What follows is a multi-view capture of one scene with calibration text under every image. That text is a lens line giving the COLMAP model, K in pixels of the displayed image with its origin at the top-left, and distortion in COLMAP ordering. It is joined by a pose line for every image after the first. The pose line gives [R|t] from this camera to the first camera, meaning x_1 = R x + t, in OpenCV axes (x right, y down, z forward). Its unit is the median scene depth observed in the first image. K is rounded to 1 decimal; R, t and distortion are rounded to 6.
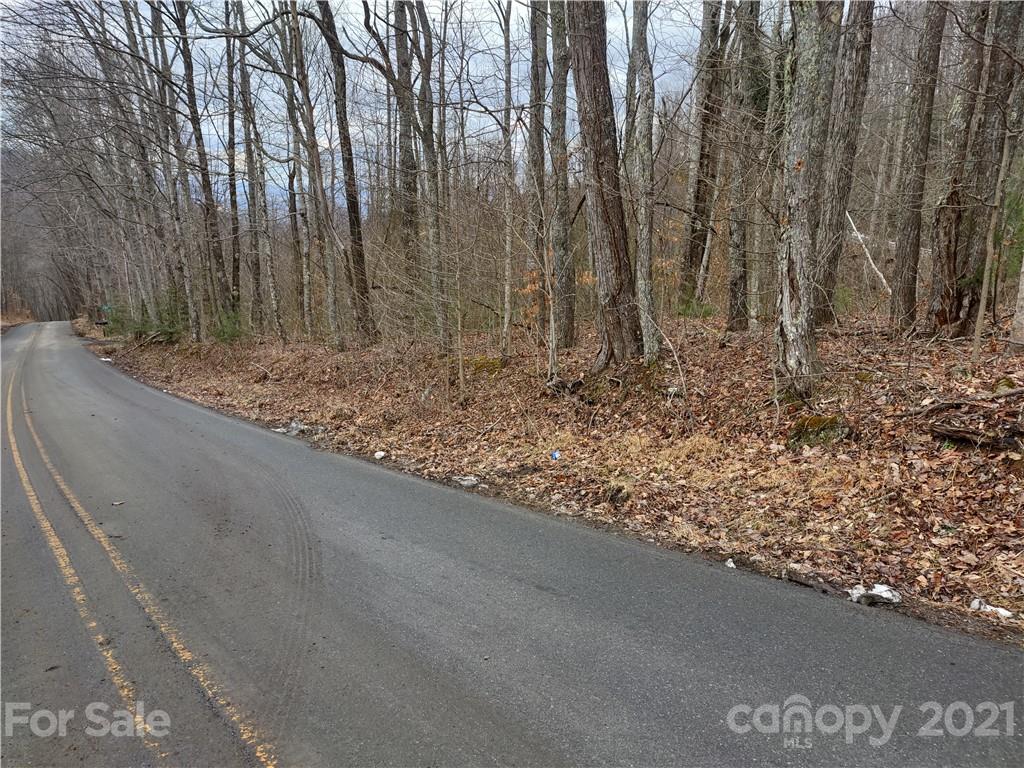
lens RADIAL K [[734.8, 0, 512.0], [0, 734.8, 384.0], [0, 0, 1]] dist [0.079492, -0.071877]
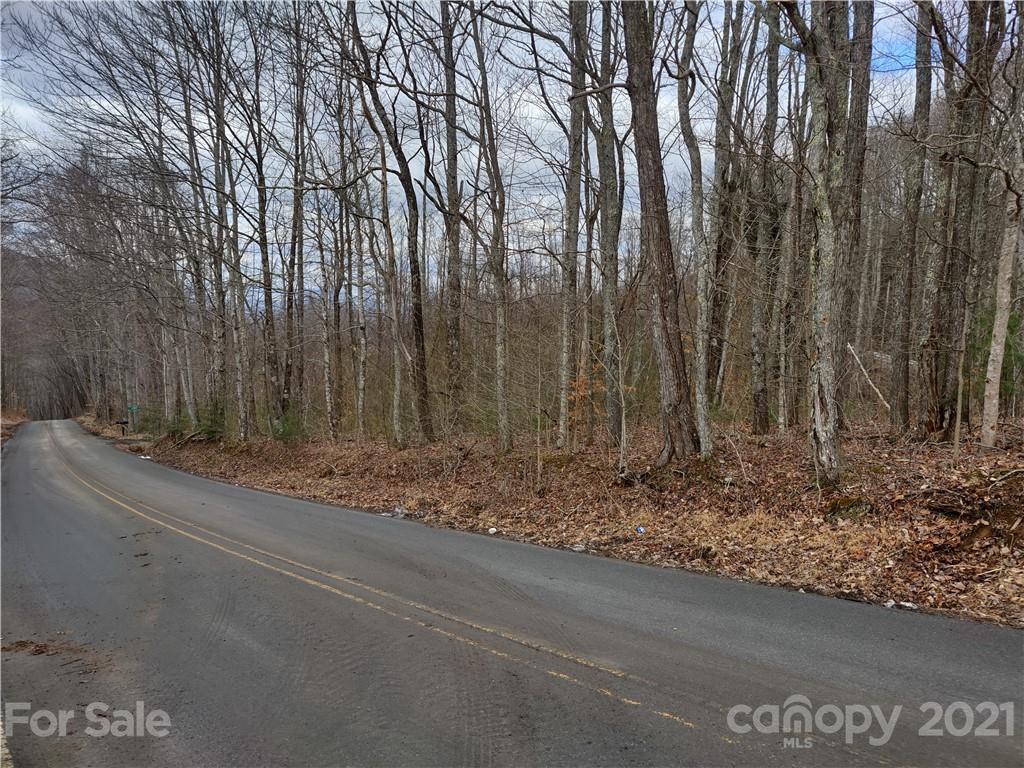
lens RADIAL K [[750.5, 0, 518.0], [0, 750.5, 382.2], [0, 0, 1]] dist [0.084592, -0.068152]
pose [[0.999581, 0.010408, 0.026991, -0.206455], [-0.006608, 0.990517, -0.137231, 0.025634], [-0.028163, 0.136995, 0.990171, -0.356108]]
